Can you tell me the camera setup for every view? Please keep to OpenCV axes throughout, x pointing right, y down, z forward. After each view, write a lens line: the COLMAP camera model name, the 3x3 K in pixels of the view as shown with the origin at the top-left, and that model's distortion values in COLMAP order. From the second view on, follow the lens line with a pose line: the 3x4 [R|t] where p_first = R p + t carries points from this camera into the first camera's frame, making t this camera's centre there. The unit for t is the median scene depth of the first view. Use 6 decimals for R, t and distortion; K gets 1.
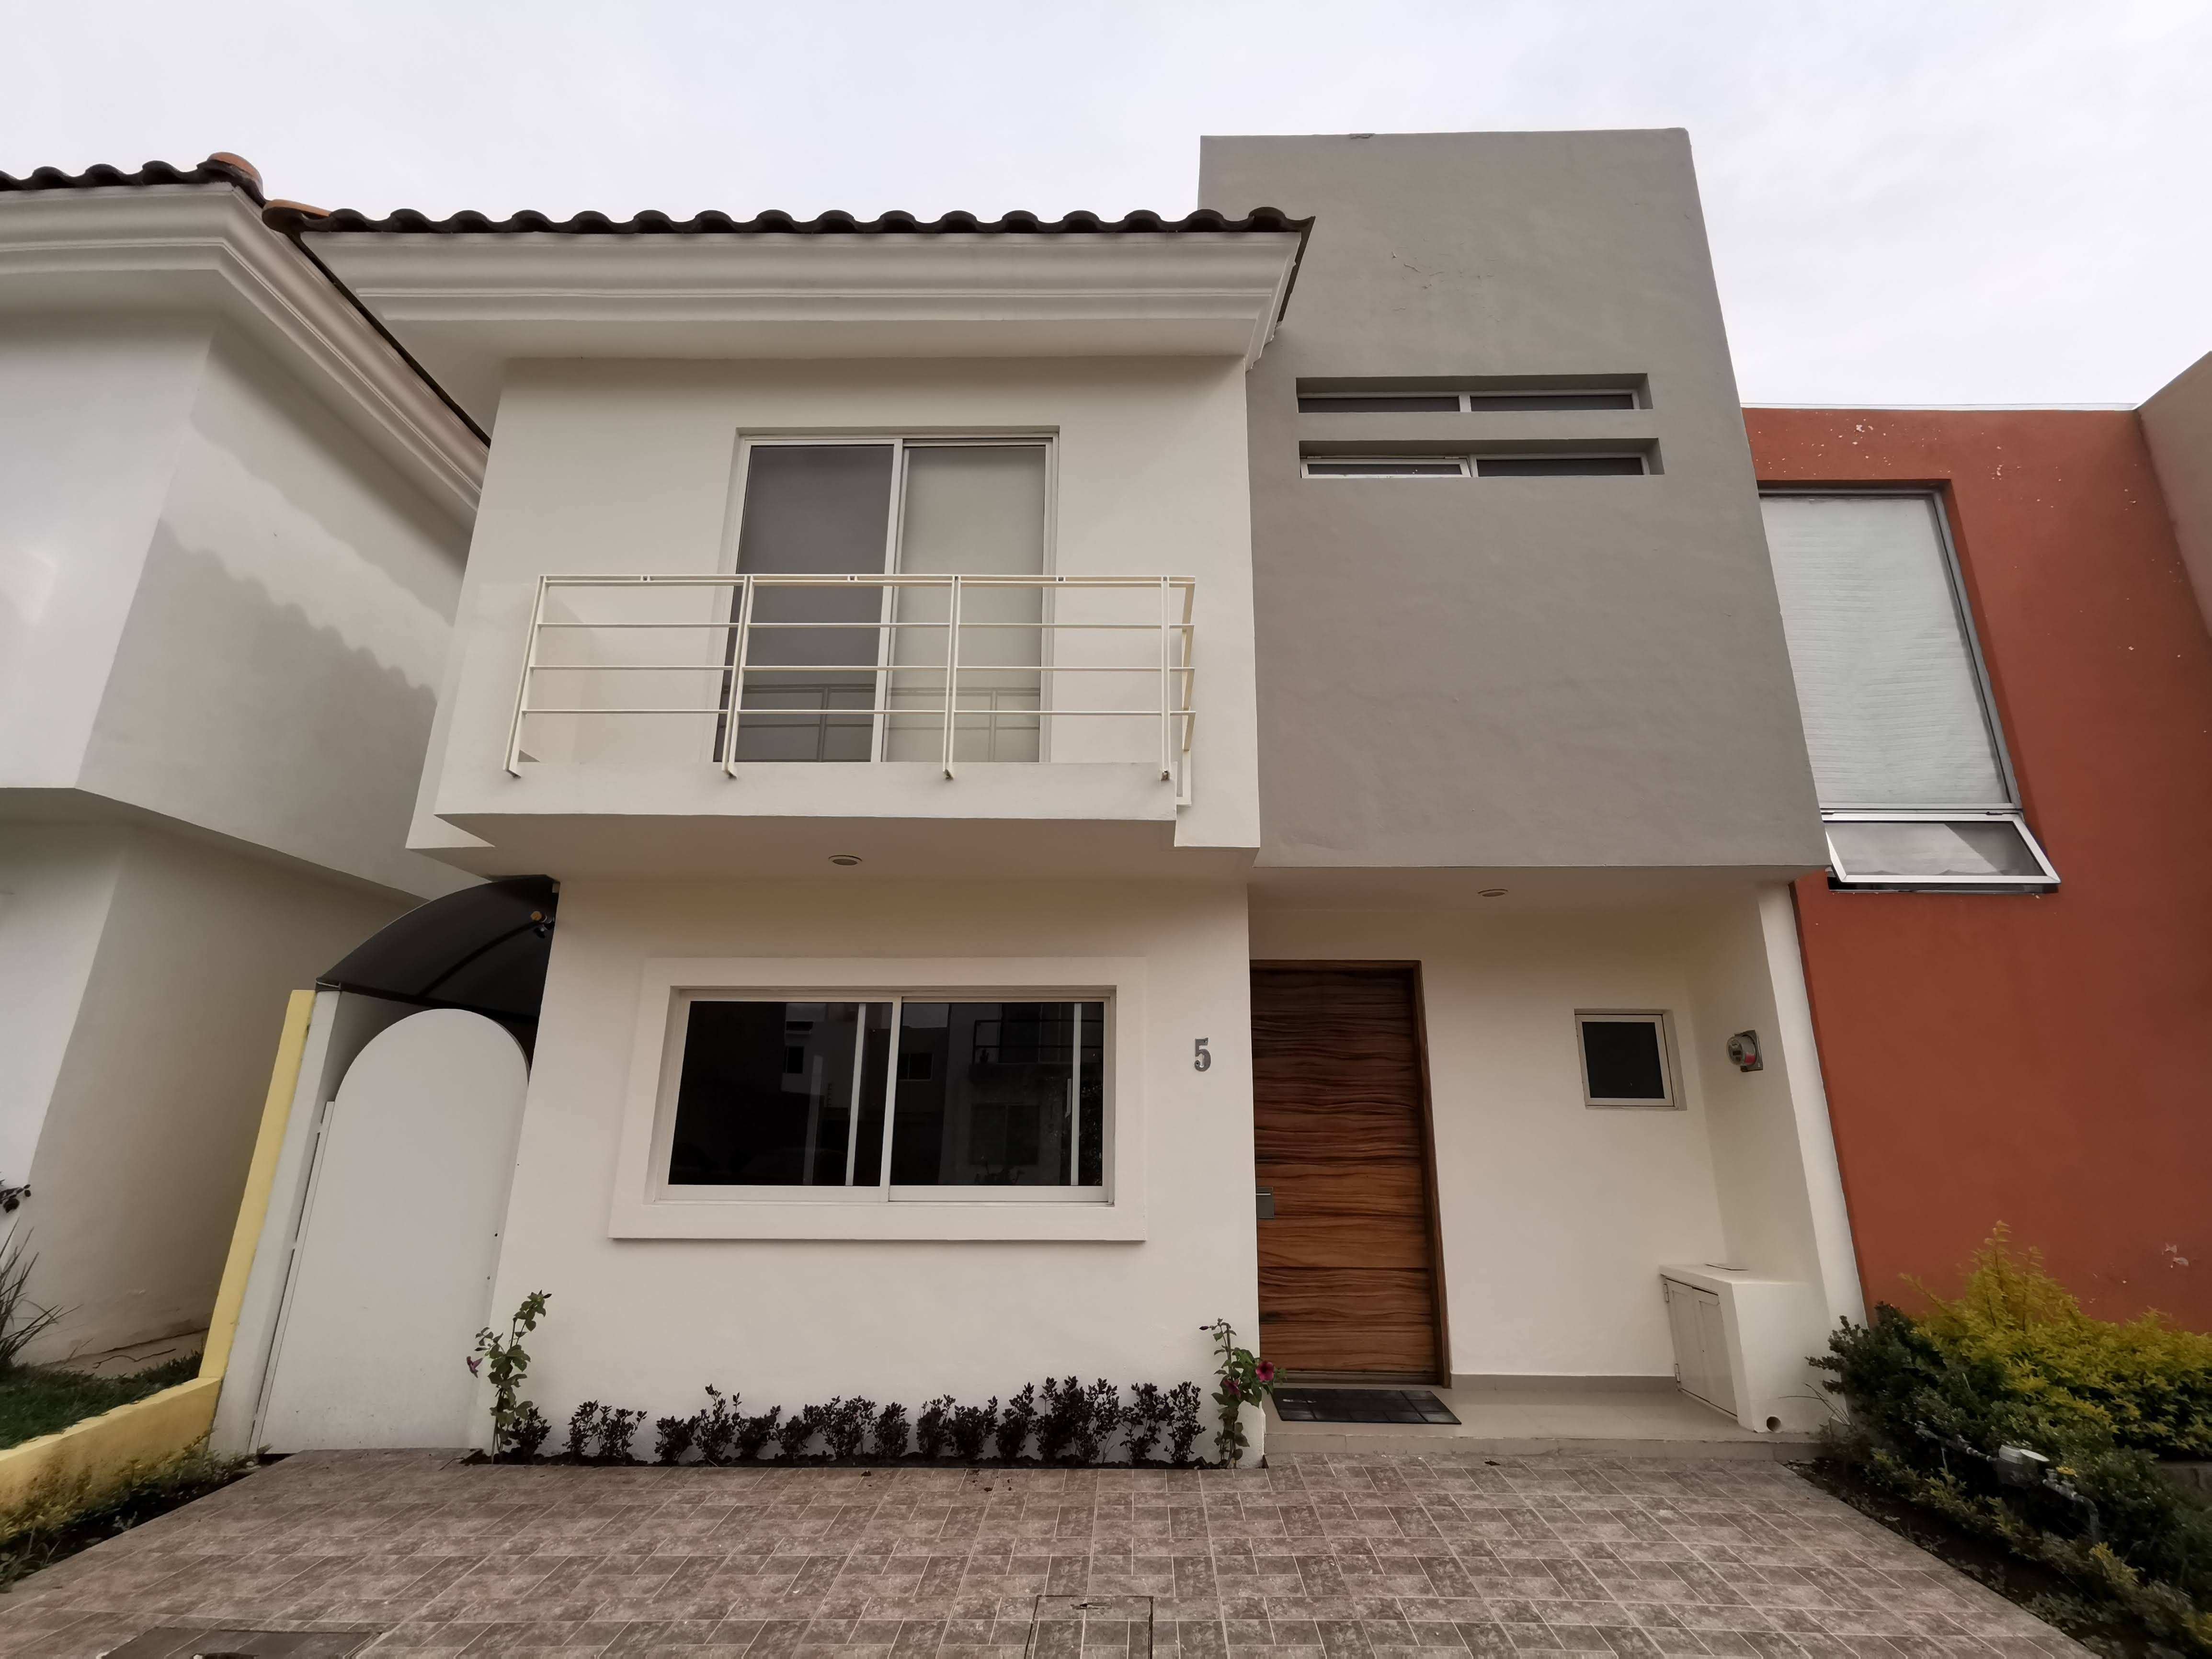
lens RADIAL K [[1006.3, 0, 1119.4], [0, 1006.3, 845.5], [0, 0, 1]] dist [-0.004642, 0.005383]
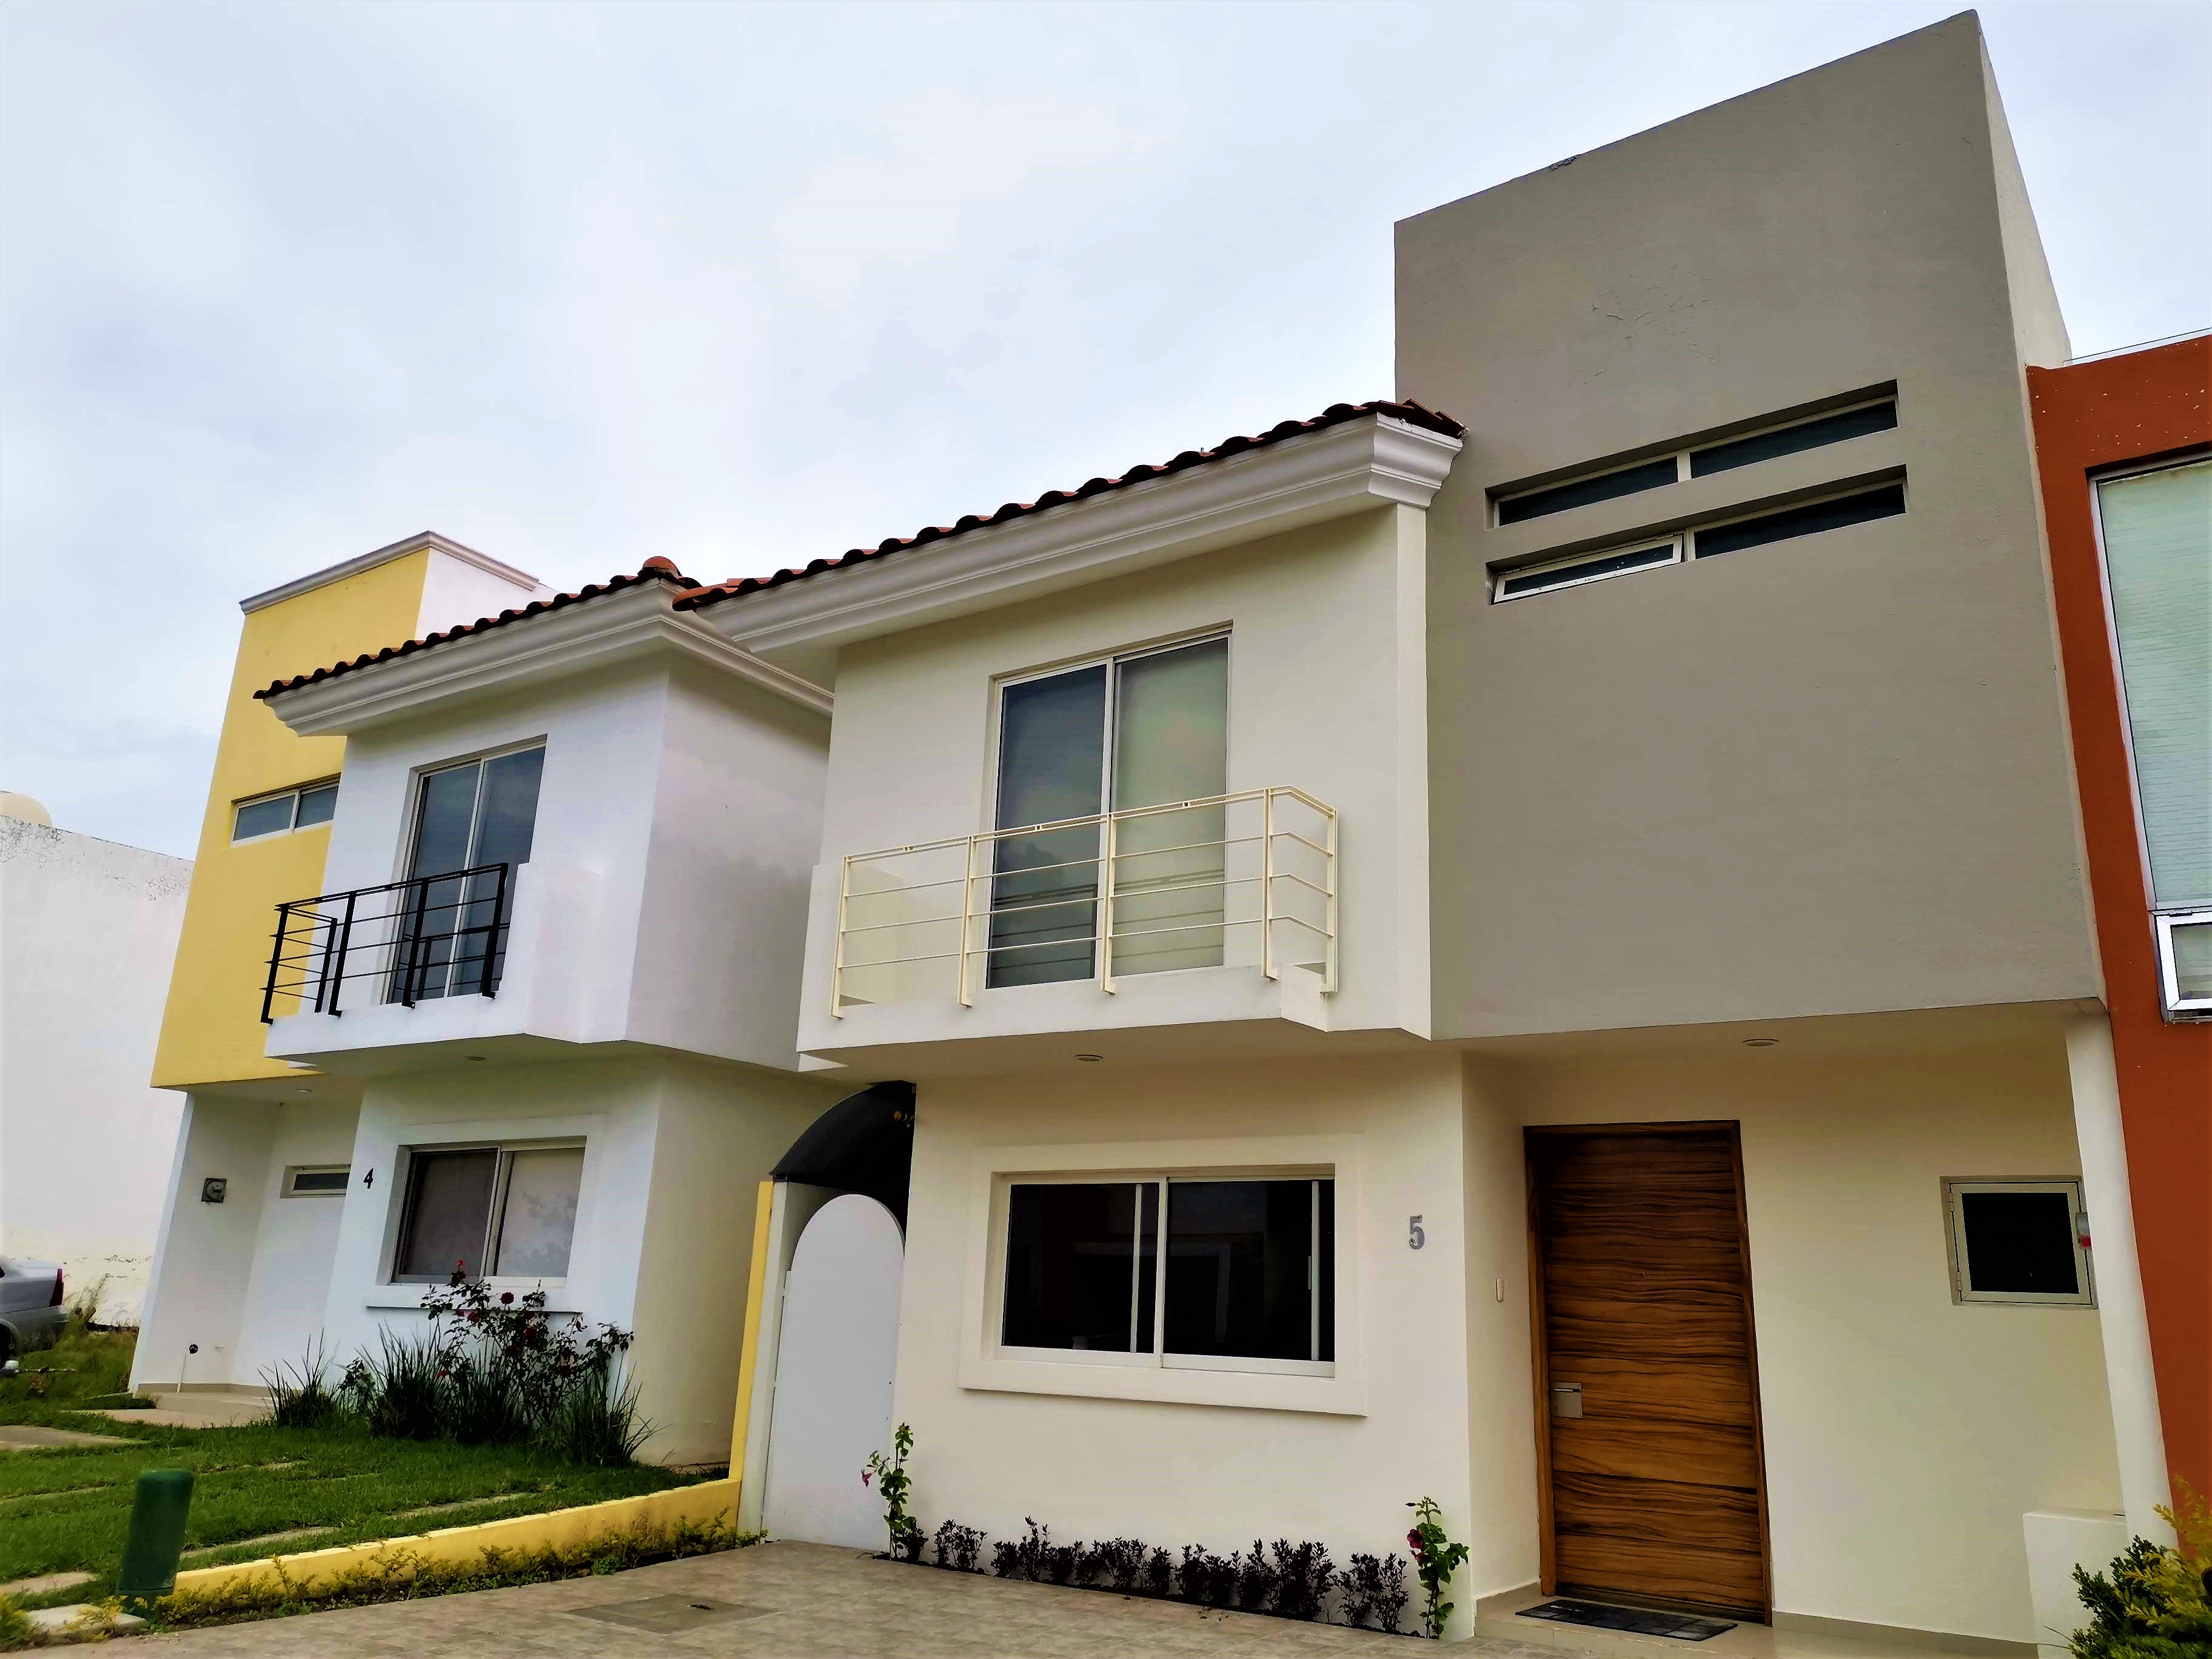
lens RADIAL K [[1677.5, 0, 1099.2], [0, 1677.5, 849.6], [0, 0, 1]] dist [0.050896, -0.042579]
pose [[0.824670, -0.126233, -0.551348, 0.766899], [0.114803, 0.991844, -0.055372, -0.106047], [0.553841, -0.017633, 0.832436, -0.528630]]
